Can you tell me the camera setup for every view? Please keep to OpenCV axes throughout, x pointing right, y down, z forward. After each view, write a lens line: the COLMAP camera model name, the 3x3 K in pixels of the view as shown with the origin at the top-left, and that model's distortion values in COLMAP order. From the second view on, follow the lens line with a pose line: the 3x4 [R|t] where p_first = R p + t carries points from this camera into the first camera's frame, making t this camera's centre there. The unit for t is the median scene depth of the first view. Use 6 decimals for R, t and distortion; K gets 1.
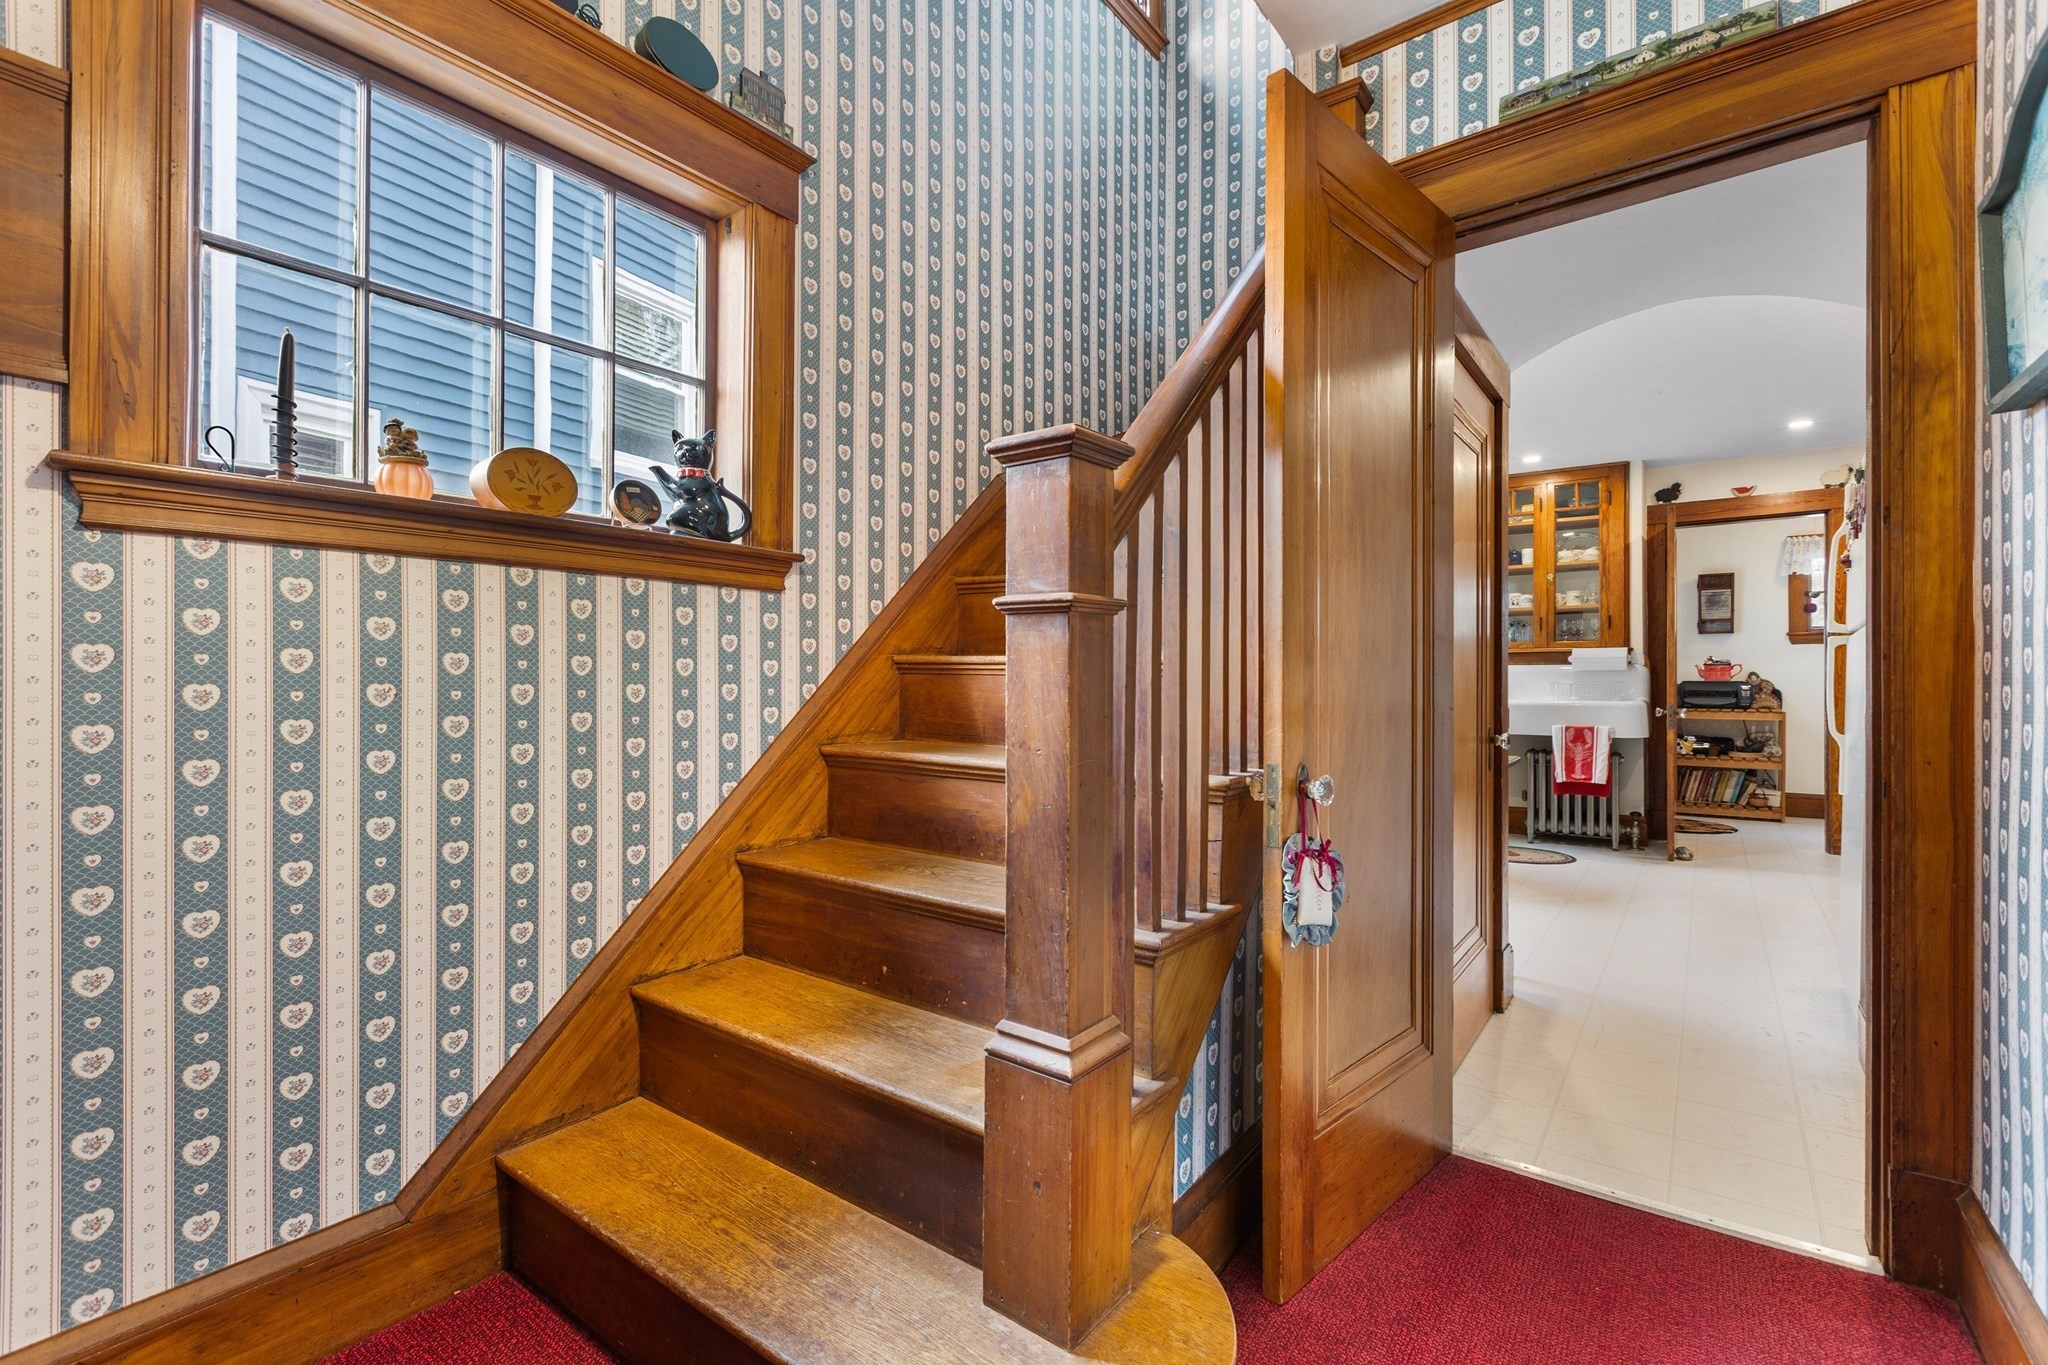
lens RADIAL K [[895.9, 0, 1024.0], [0, 895.9, 682.5], [0, 0, 1]] dist [-0.001027, -0.000094]
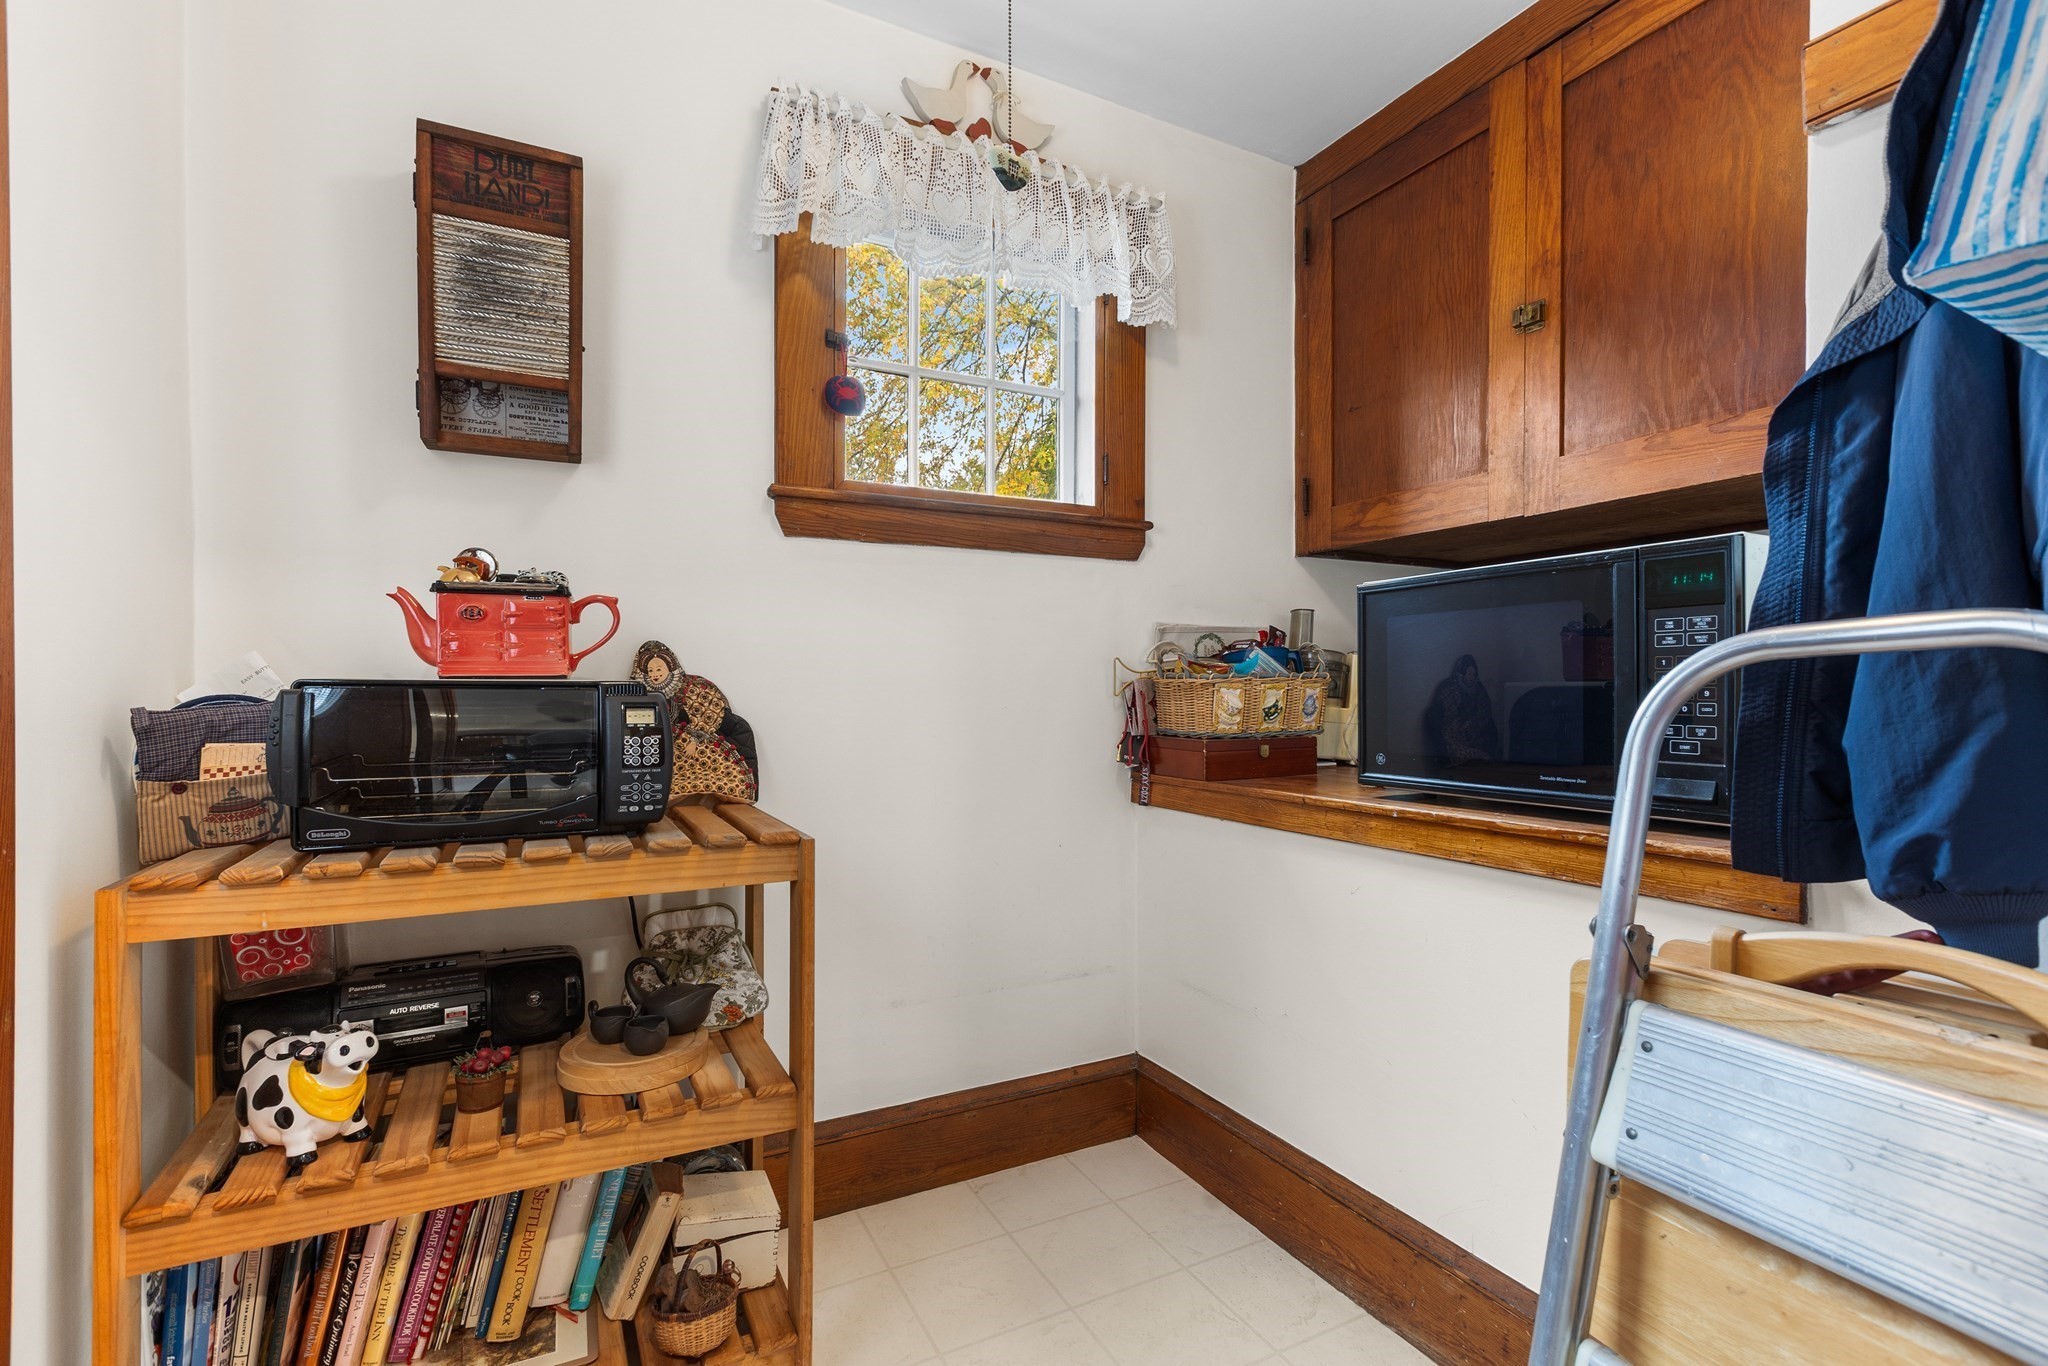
lens RADIAL K [[919.1, 0, 1017.1], [0, 919.1, 689.9], [0, 0, 1]] dist [0.003576, 0.000632]
pose [[0.428504, 0.000393, 0.903540, 0.753107], [-0.000290, 1.000000, -0.000298, 0.000316], [-0.903540, -0.000134, 0.428504, 0.956761]]
